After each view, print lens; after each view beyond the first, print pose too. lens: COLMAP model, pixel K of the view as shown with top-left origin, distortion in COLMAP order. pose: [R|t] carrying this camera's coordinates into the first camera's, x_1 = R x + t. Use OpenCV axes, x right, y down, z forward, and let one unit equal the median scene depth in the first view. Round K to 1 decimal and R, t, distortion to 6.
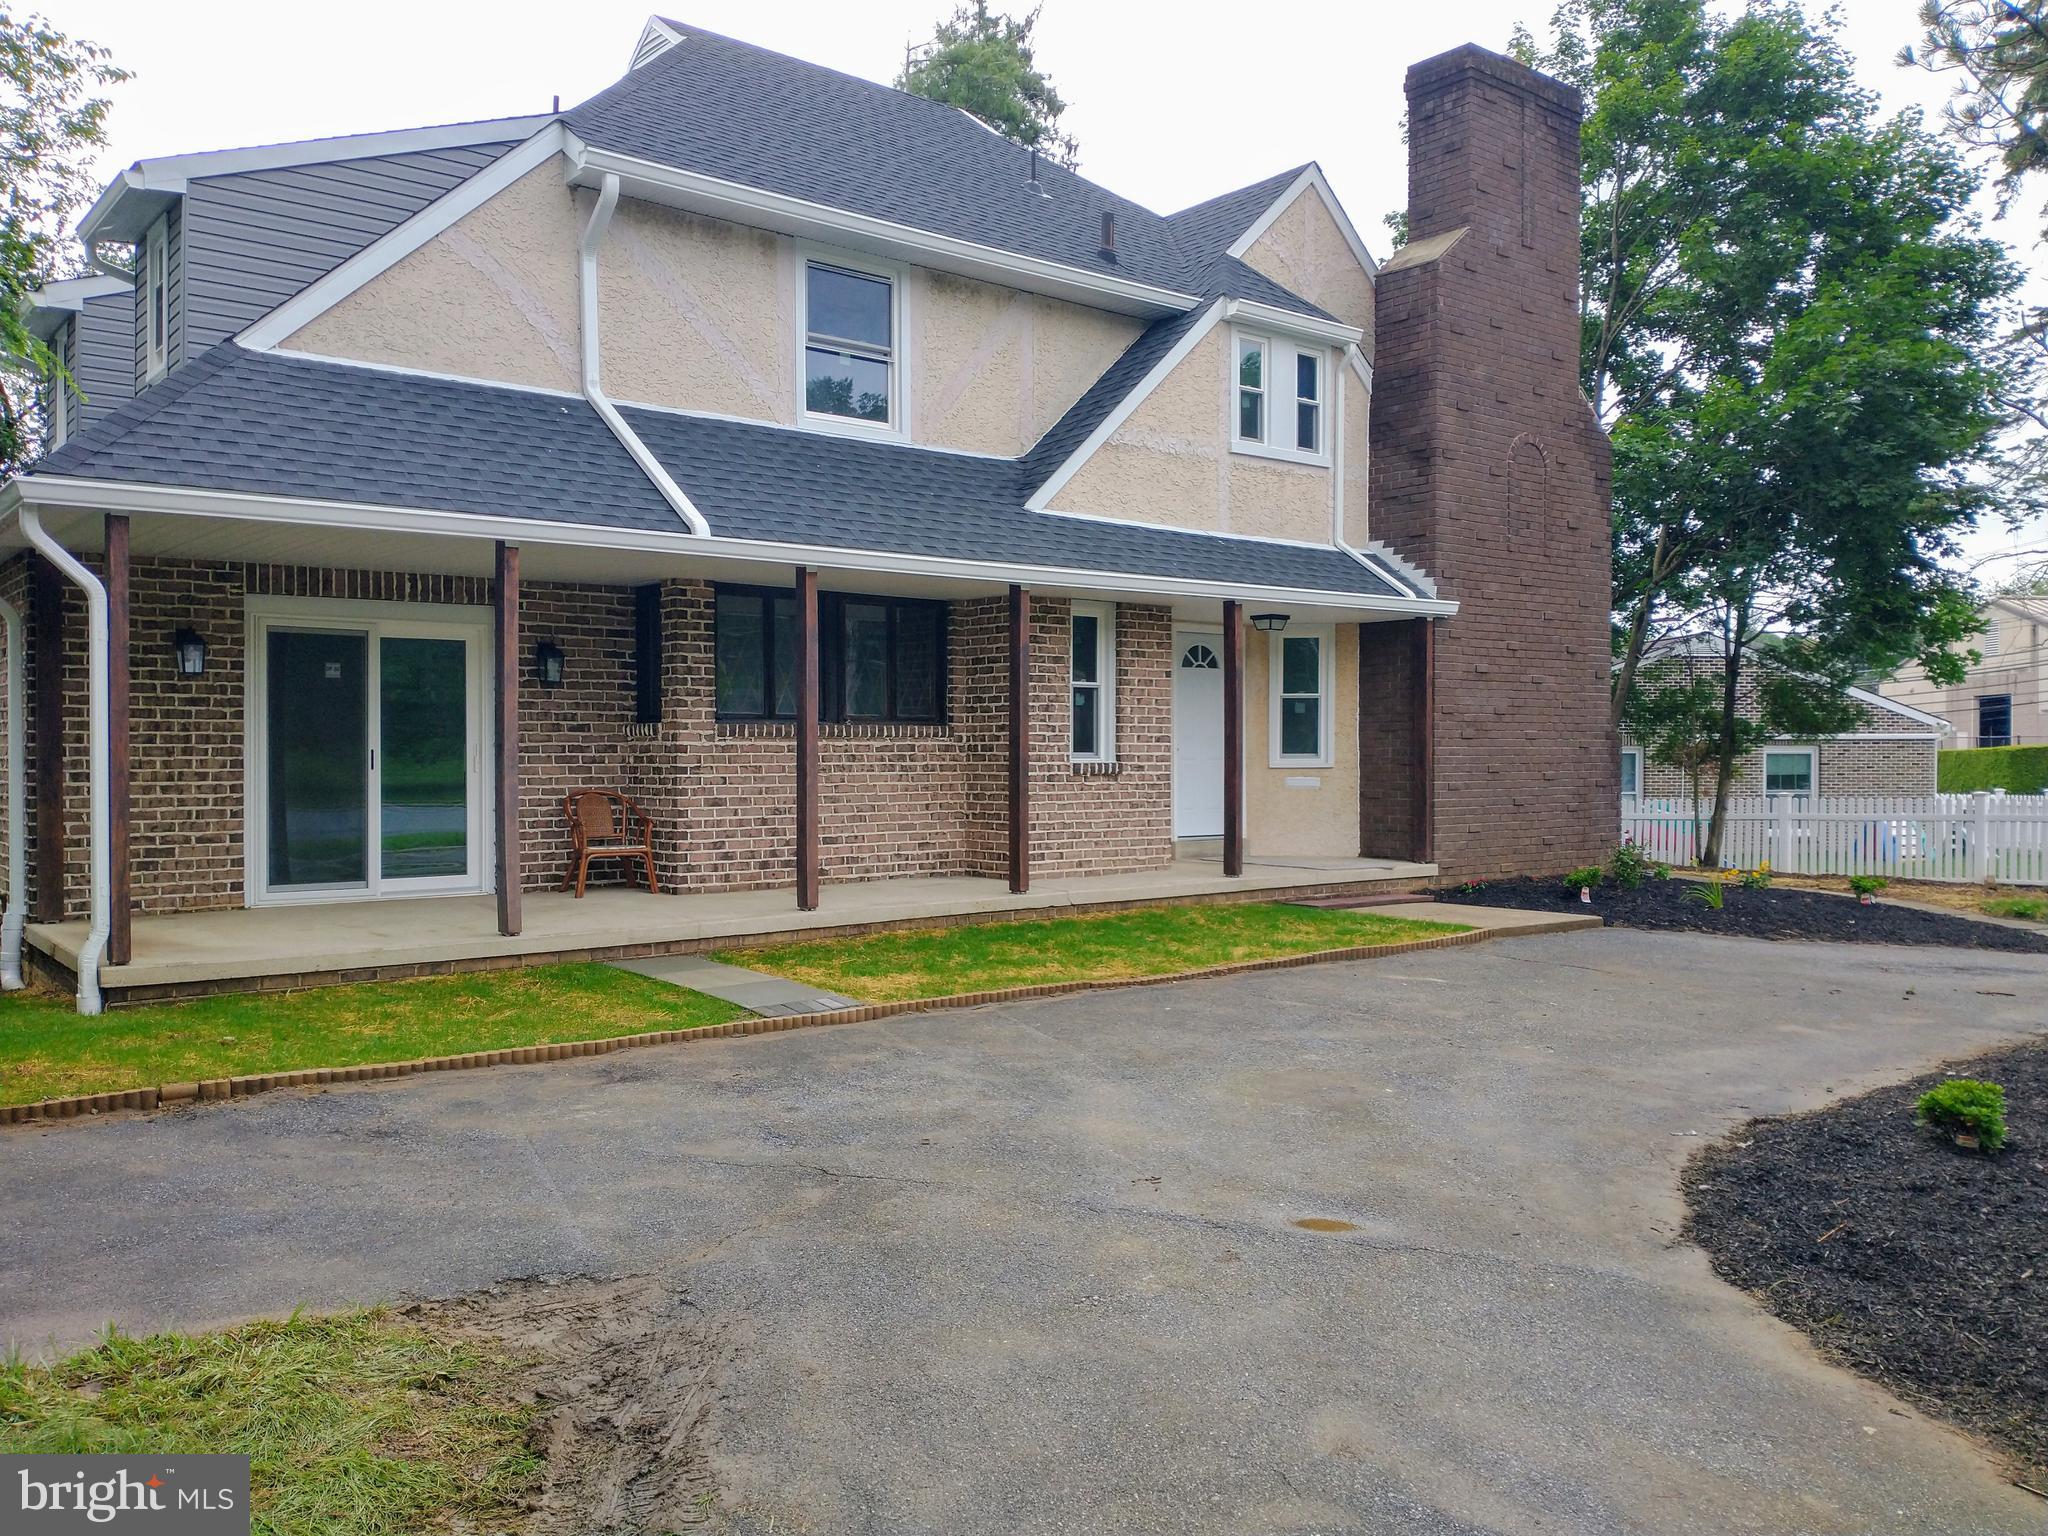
lens RADIAL K [[1621.9, 0, 1017.6], [0, 1621.9, 768.8], [0, 0, 1]] dist [0.095644, -0.188217]
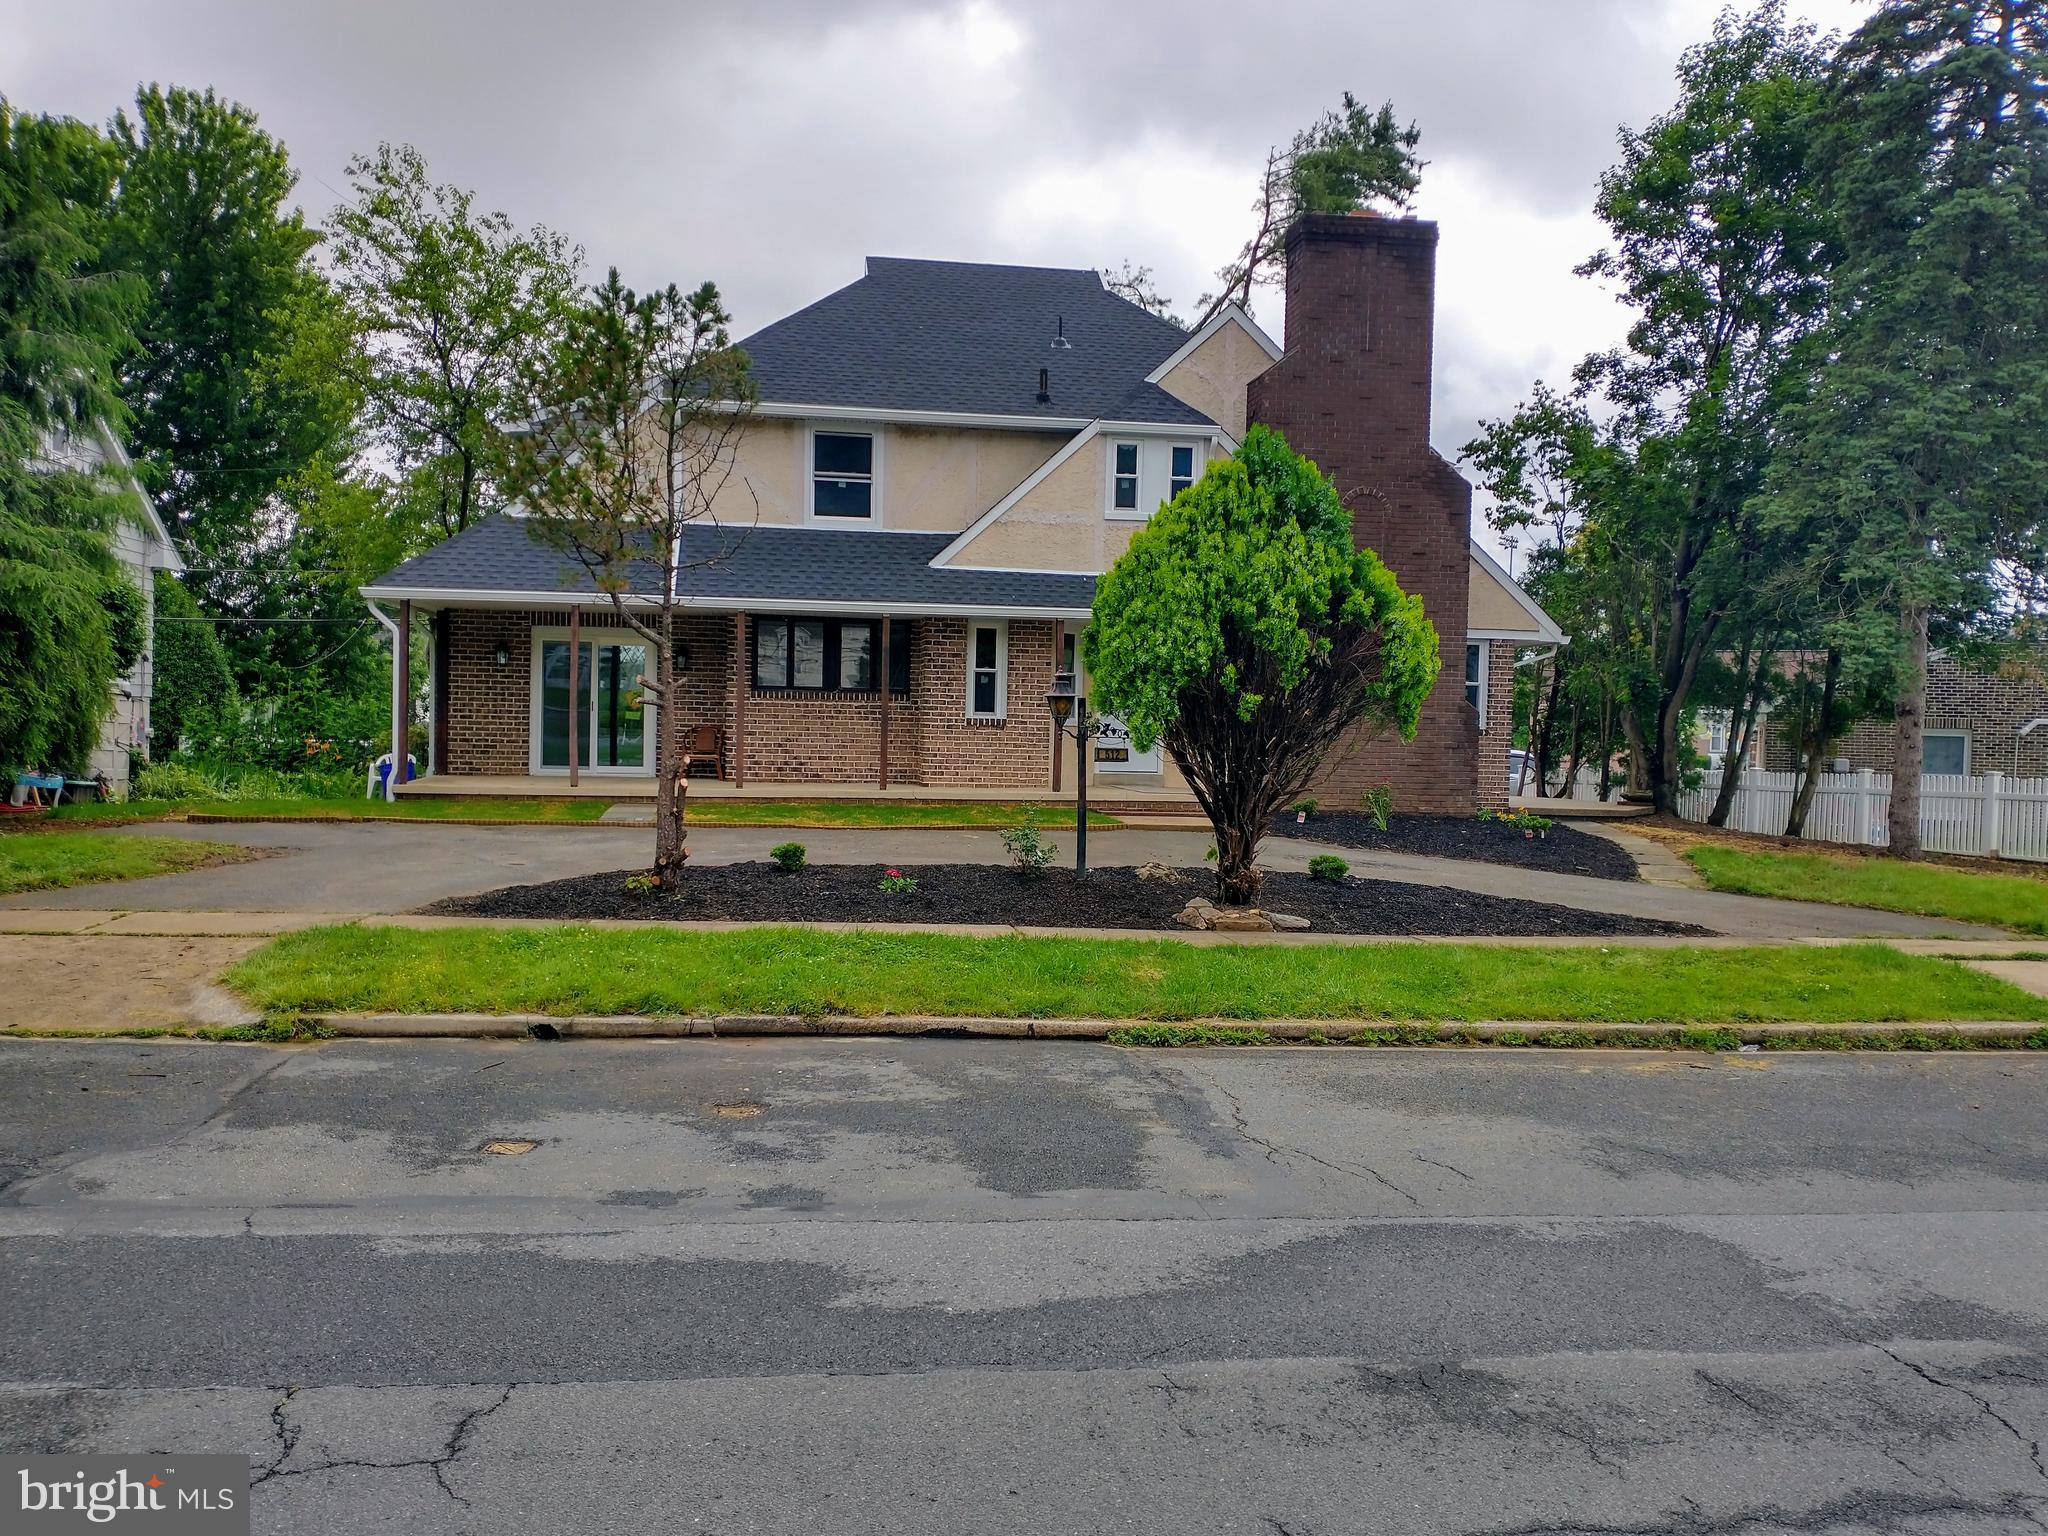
lens RADIAL K [[1600.3, 0, 1026.6], [0, 1600.3, 786.3], [0, 0, 1]] dist [0.103848, -0.127082]
pose [[0.854000, 0.041385, -0.518625, 1.006833], [-0.028344, 0.999052, 0.033050, 0.010951], [0.519501, -0.013525, 0.854363, -0.391813]]
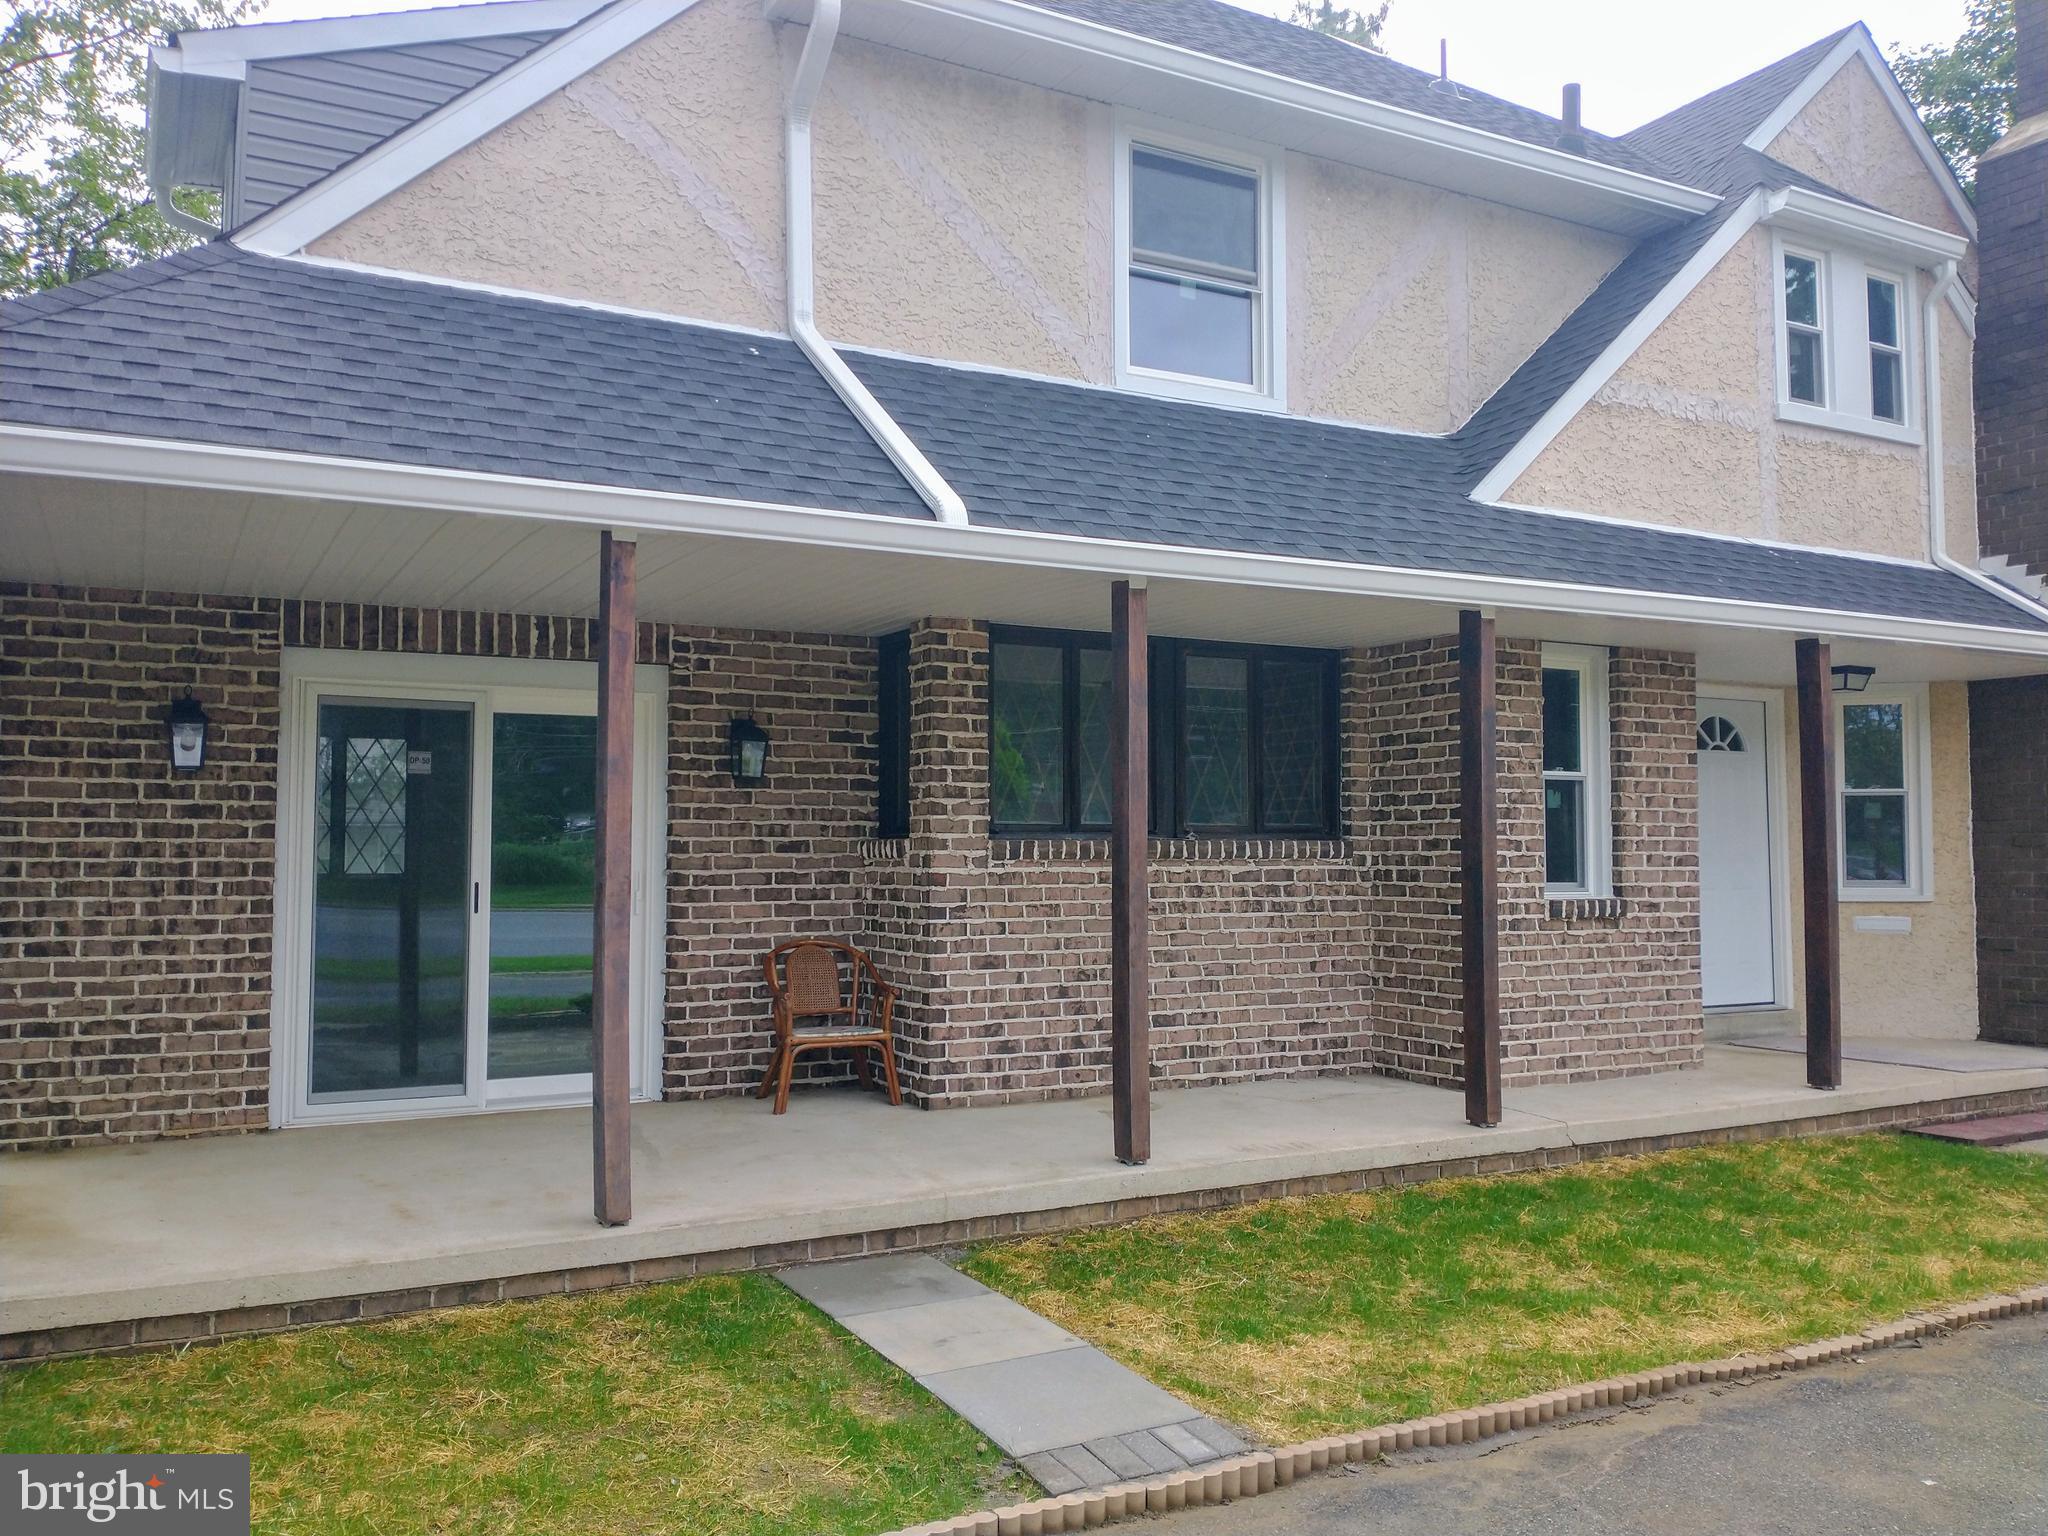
lens RADIAL K [[1621.9, 0, 1017.6], [0, 1621.9, 768.8], [0, 0, 1]] dist [0.095644, -0.188217]
pose [[0.980841, -0.009105, -0.194595, -0.047500], [-0.003061, 0.998064, -0.062128, -0.015529], [0.194784, 0.061533, 0.978914, 0.359457]]
